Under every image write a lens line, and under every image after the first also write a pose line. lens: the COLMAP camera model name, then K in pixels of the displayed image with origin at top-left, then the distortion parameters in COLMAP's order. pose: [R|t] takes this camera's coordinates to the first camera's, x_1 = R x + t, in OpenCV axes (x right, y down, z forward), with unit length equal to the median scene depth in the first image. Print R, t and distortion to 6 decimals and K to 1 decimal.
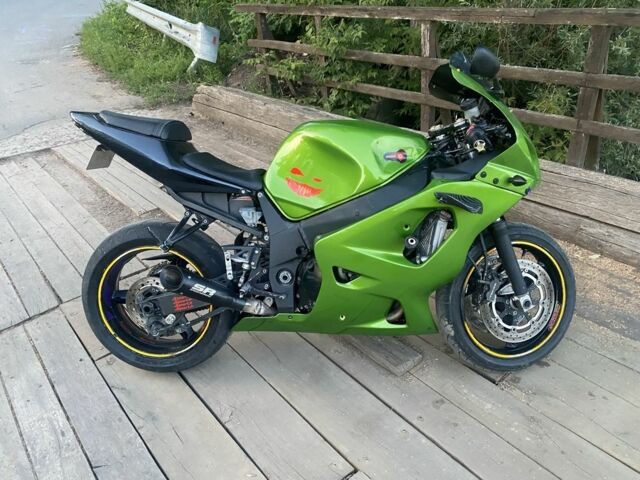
lens RADIAL K [[490.0, 0, 320.0], [0, 490.0, 240.0], [0, 0, 1]] dist [0.006771, -0.001248]
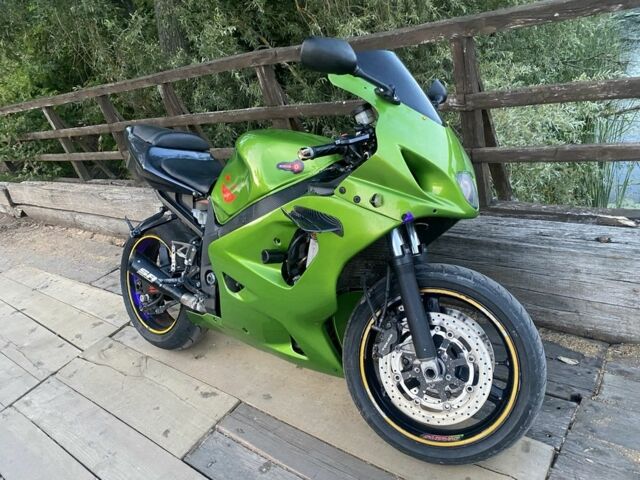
lens RADIAL K [[490.0, 0, 320.0], [0, 490.0, 240.0], [0, 0, 1]] dist [0.006771, -0.001248]
pose [[0.802003, 0.131485, -0.582669, 0.714091], [-0.178135, 0.983733, -0.023201, -0.021619], [0.570139, 0.122401, 0.812379, 0.283273]]
